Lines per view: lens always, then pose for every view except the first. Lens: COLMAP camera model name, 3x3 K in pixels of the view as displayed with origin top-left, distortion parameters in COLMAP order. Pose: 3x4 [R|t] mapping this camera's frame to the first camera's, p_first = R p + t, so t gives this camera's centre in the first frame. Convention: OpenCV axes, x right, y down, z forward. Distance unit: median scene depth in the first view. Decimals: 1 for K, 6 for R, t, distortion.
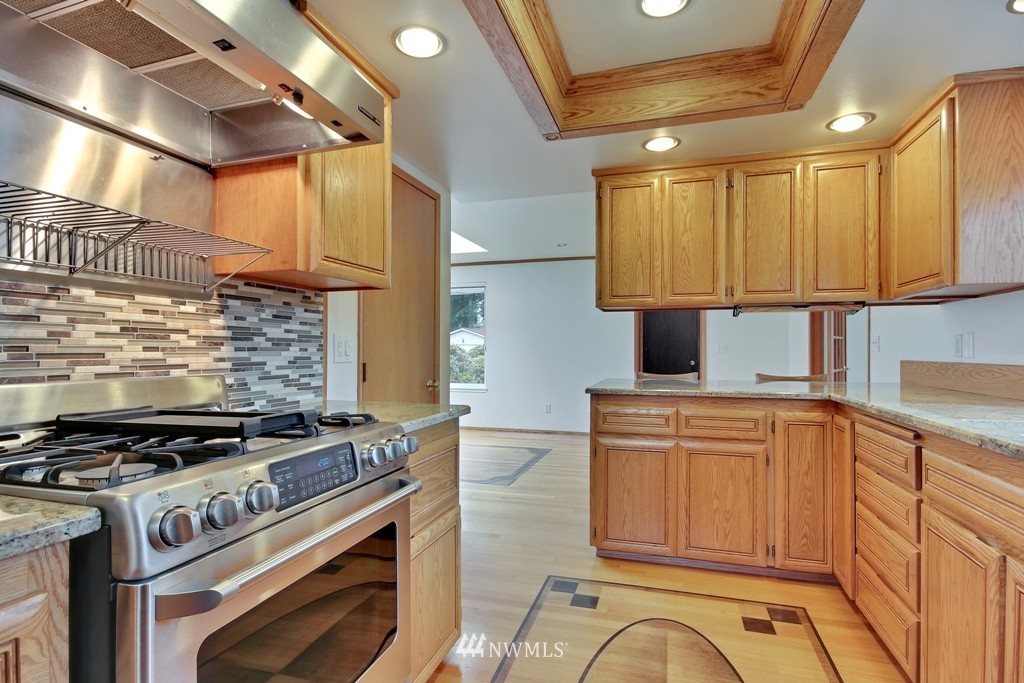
lens RADIAL K [[491.2, 0, 512.5], [0, 491.2, 349.3], [0, 0, 1]] dist [0.002757, 0.000122]
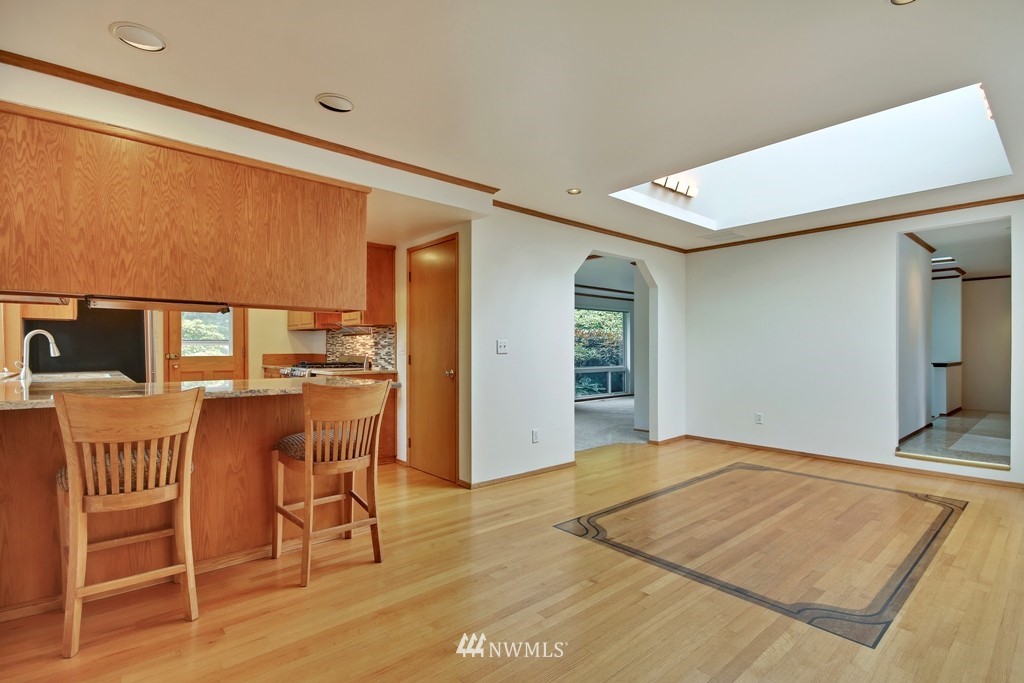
lens RADIAL K [[491.2, 0, 512.5], [0, 491.2, 349.3], [0, 0, 1]] dist [0.002757, 0.000122]
pose [[-0.521187, 0.000712, -0.853442, 1.931219], [0.002425, 0.999997, -0.000646, 0.009350], [0.853439, -0.002406, -0.521187, 3.861634]]
